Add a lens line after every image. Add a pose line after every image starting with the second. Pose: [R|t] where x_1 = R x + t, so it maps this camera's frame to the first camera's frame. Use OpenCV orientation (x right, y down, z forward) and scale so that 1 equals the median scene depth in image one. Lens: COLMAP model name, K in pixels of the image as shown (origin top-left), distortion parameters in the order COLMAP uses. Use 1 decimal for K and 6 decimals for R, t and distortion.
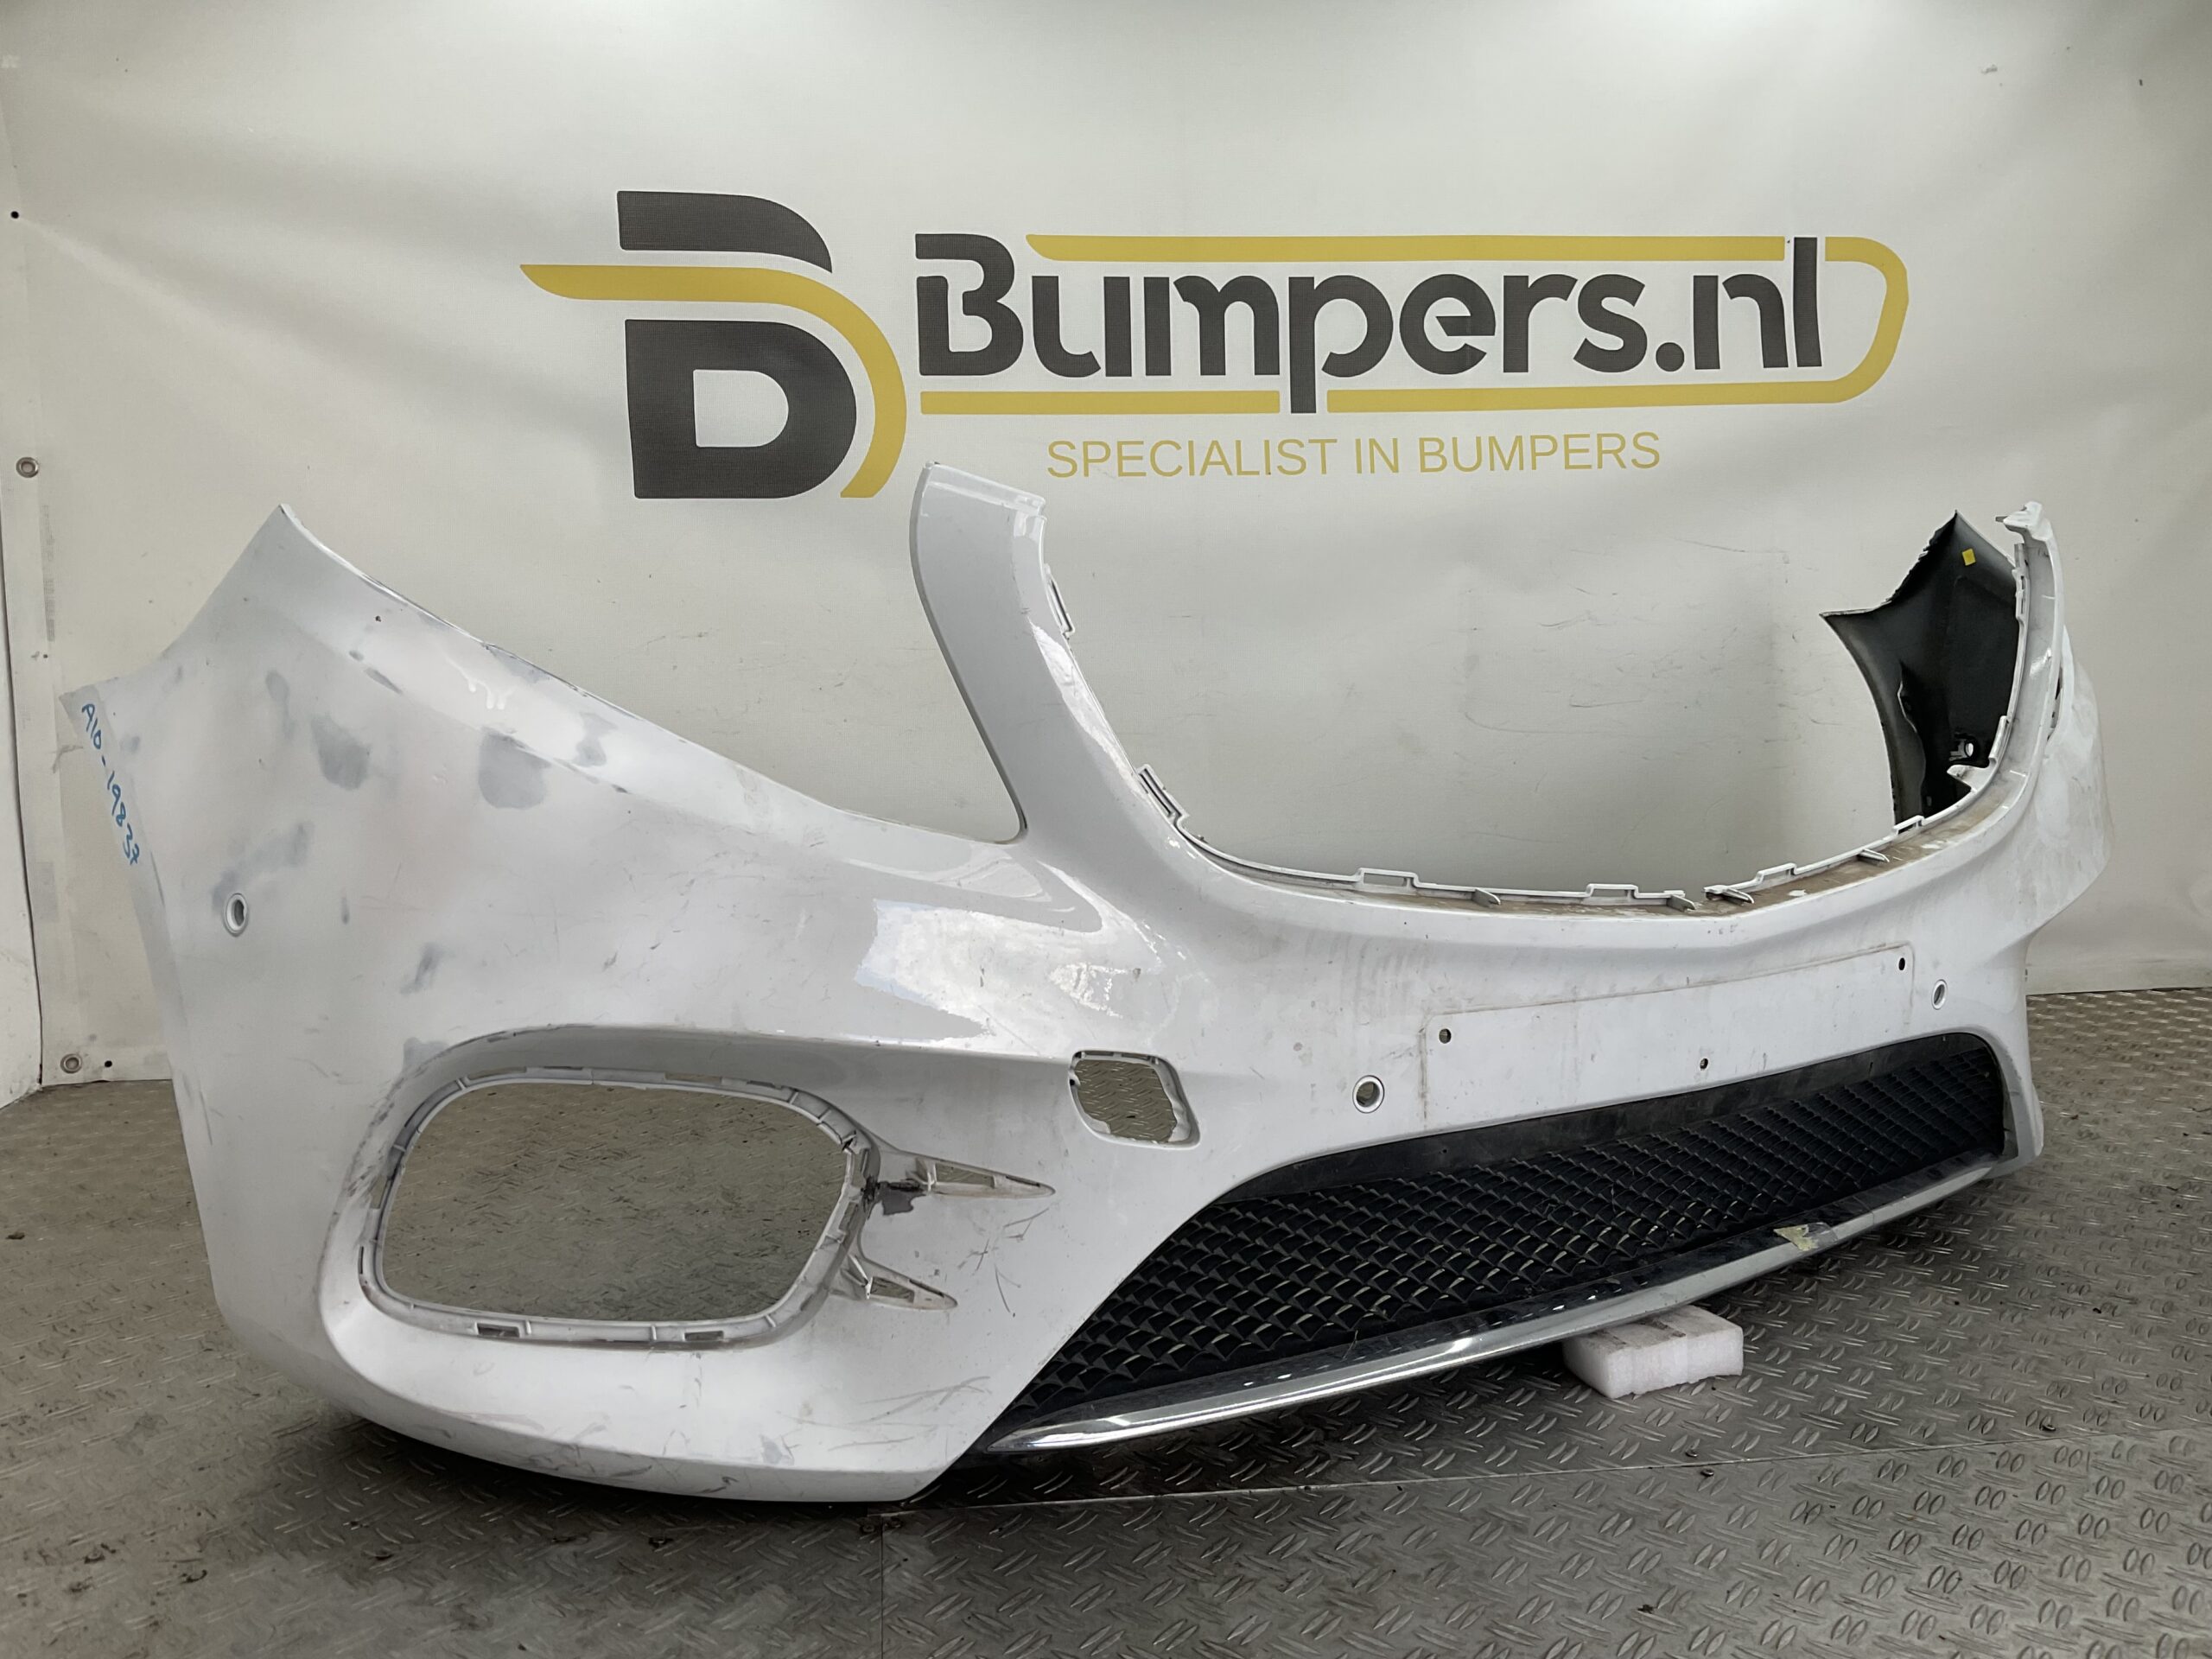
lens RADIAL K [[1800.9, 0, 1100.8], [0, 1800.9, 830.4], [0, 0, 1]] dist [0.079242, -0.132140]
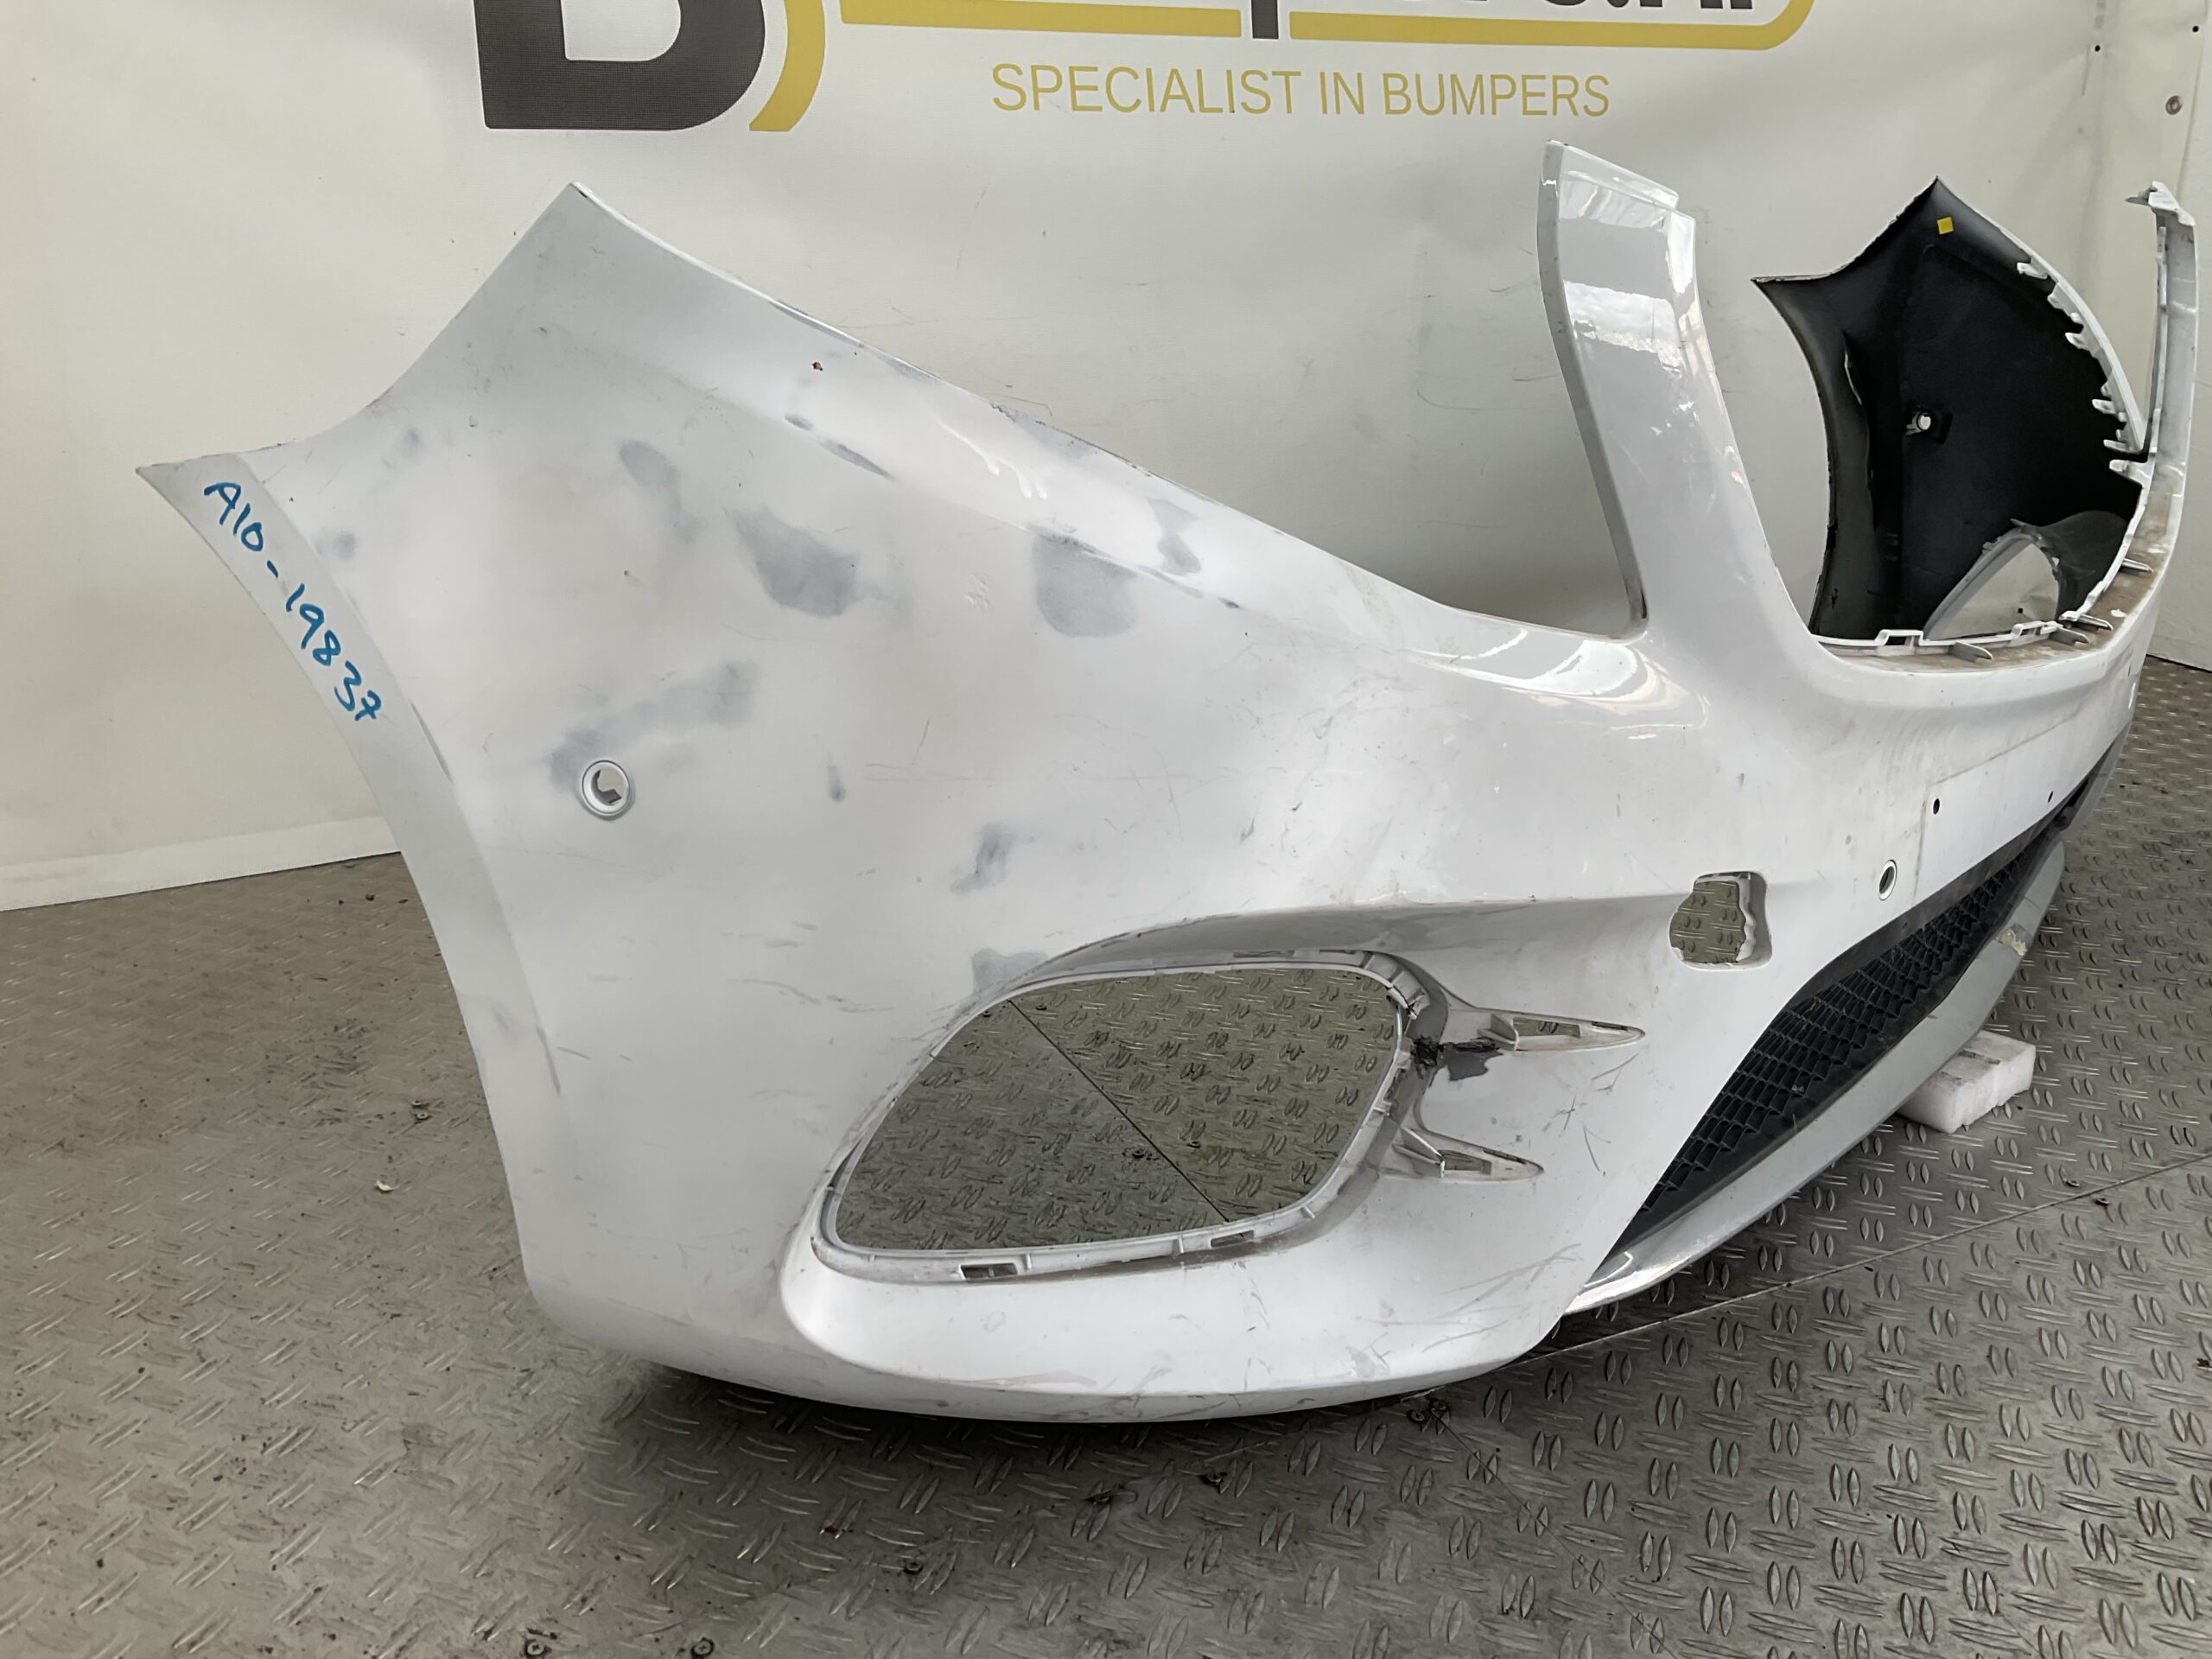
lens RADIAL K [[1800.9, 0, 1094.0], [0, 1800.9, 830.0], [0, 0, 1]] dist [0.079242, -0.132140]
pose [[0.951532, -0.090380, 0.293970, -0.439589], [0.029637, 0.978342, 0.204861, -0.069033], [-0.306118, -0.186220, 0.933603, 0.237927]]
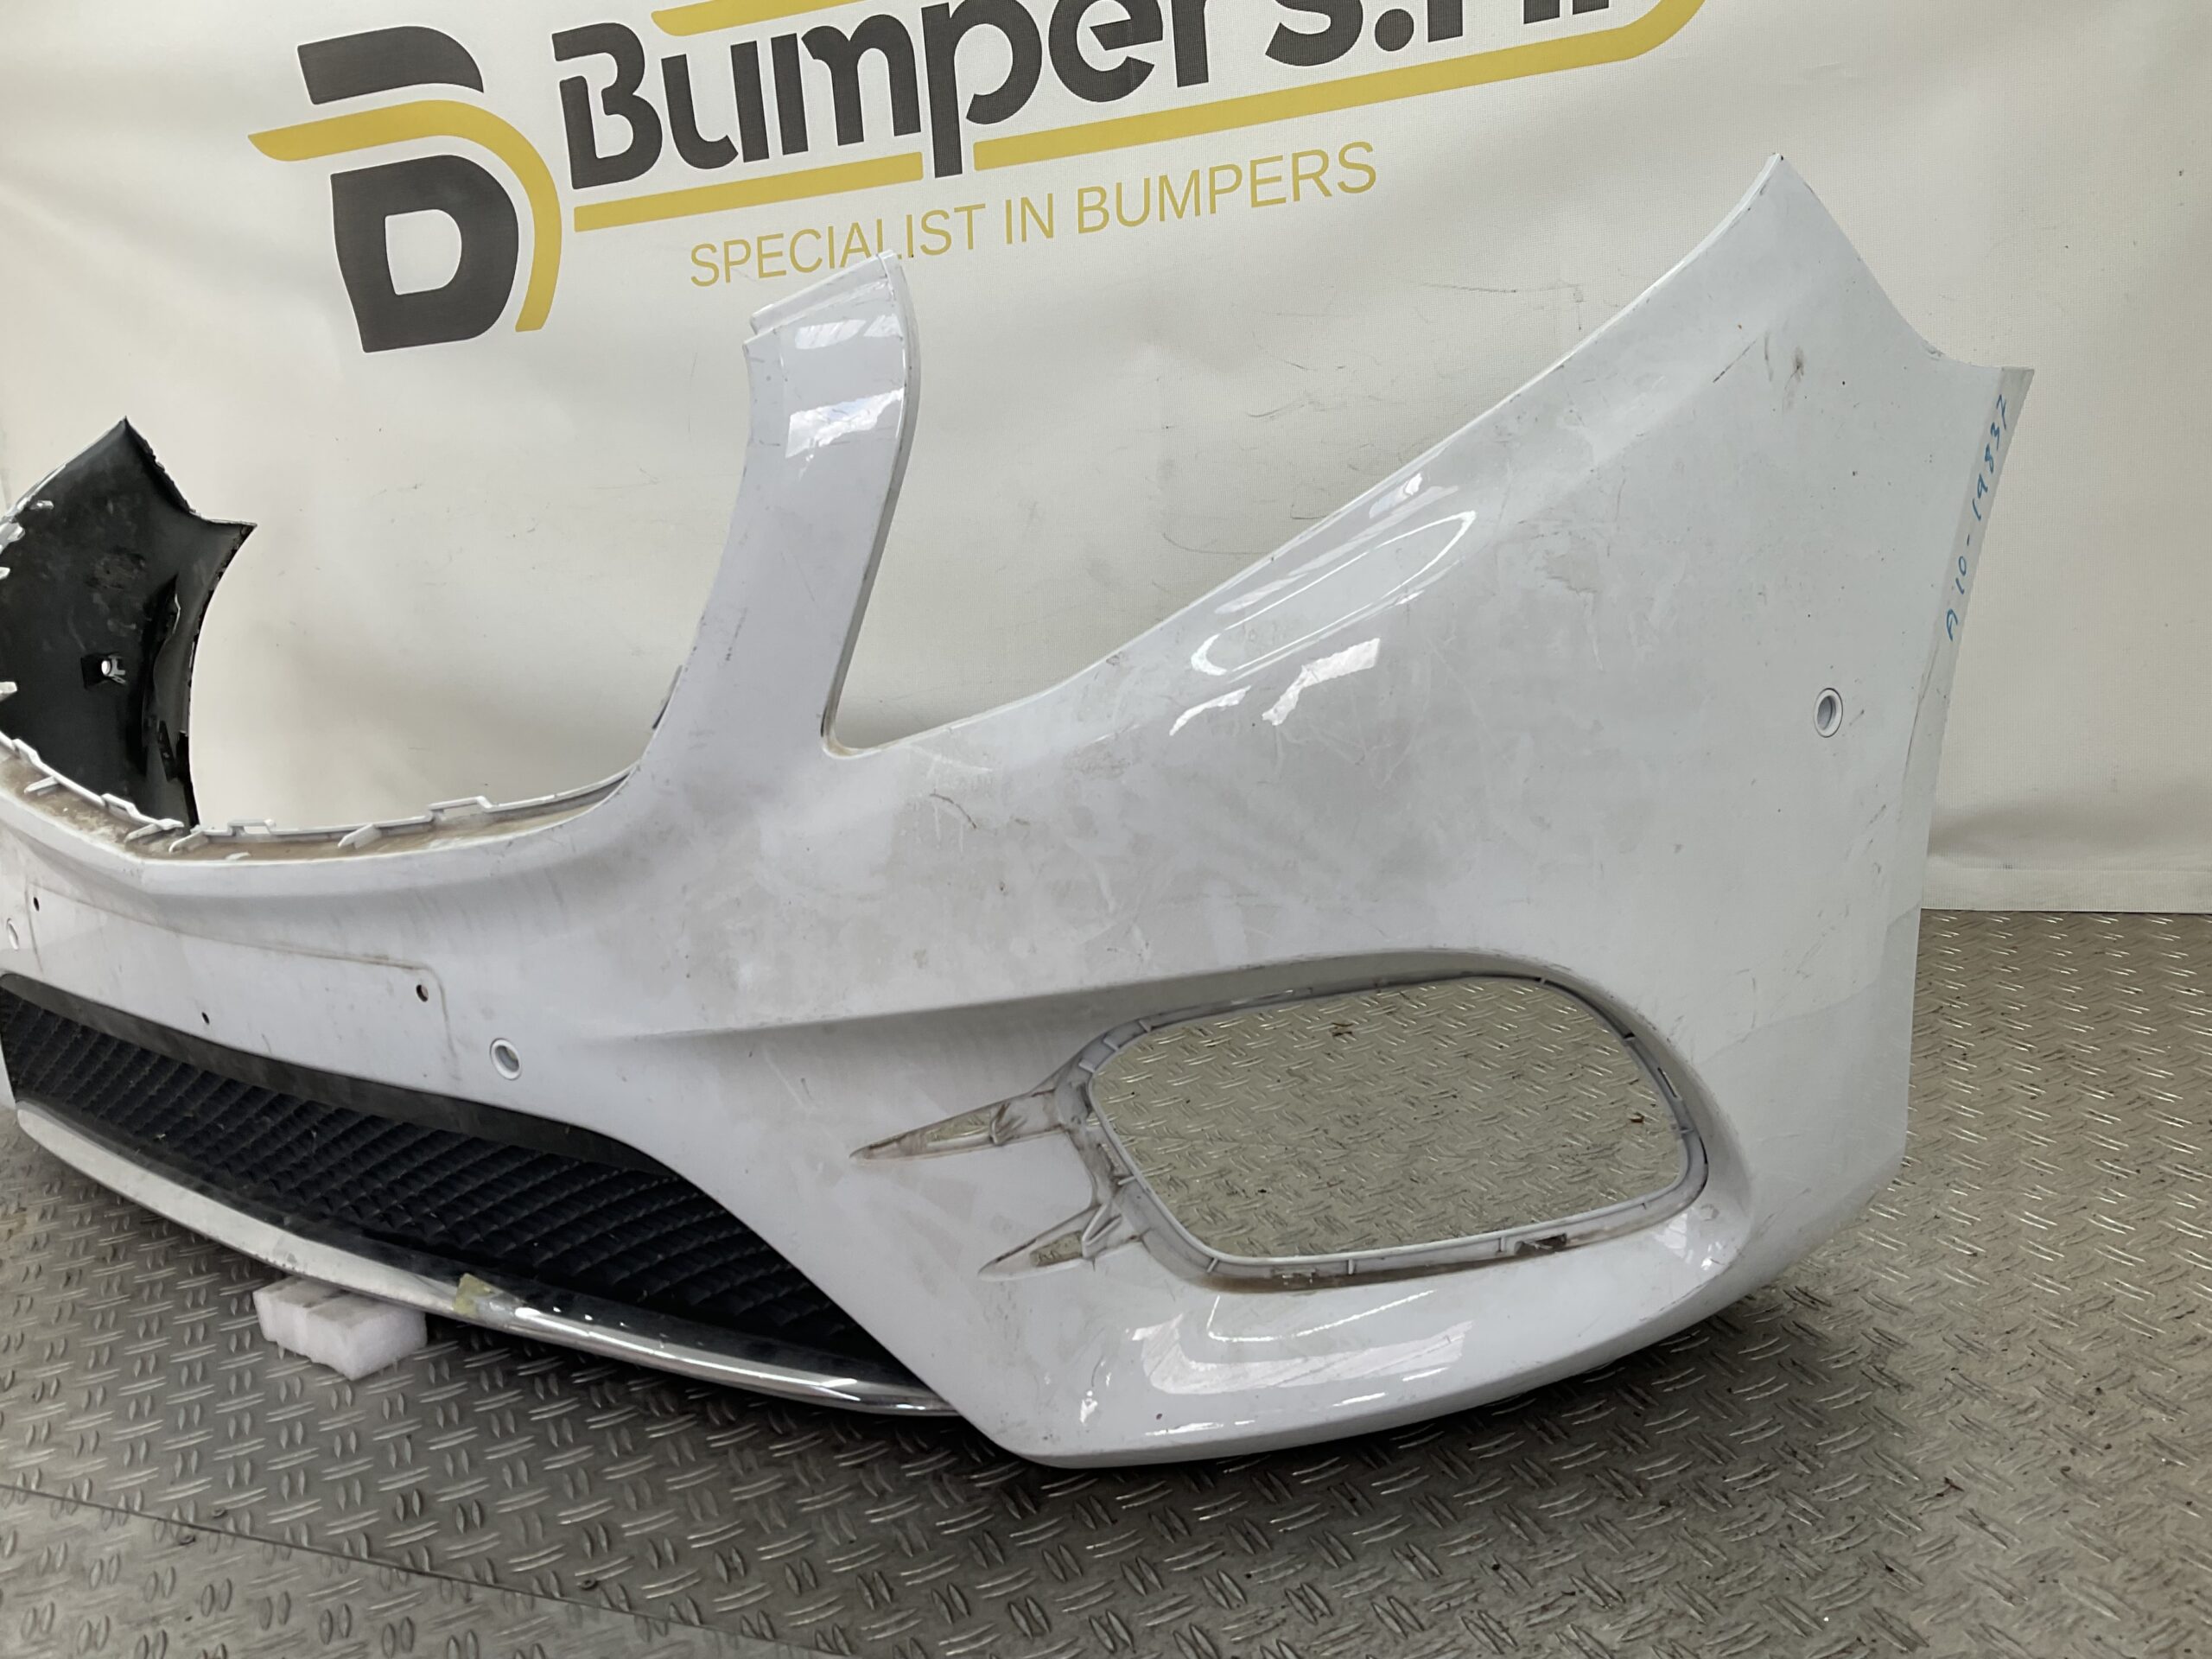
lens RADIAL K [[1800.9, 0, 1091.8], [0, 1800.9, 834.0], [0, 0, 1]] dist [0.079242, -0.132140]
pose [[0.877166, 0.041980, -0.478348, 0.994146], [0.023927, 0.991113, 0.130856, -0.065606], [0.479590, -0.126227, 0.868366, 0.457656]]
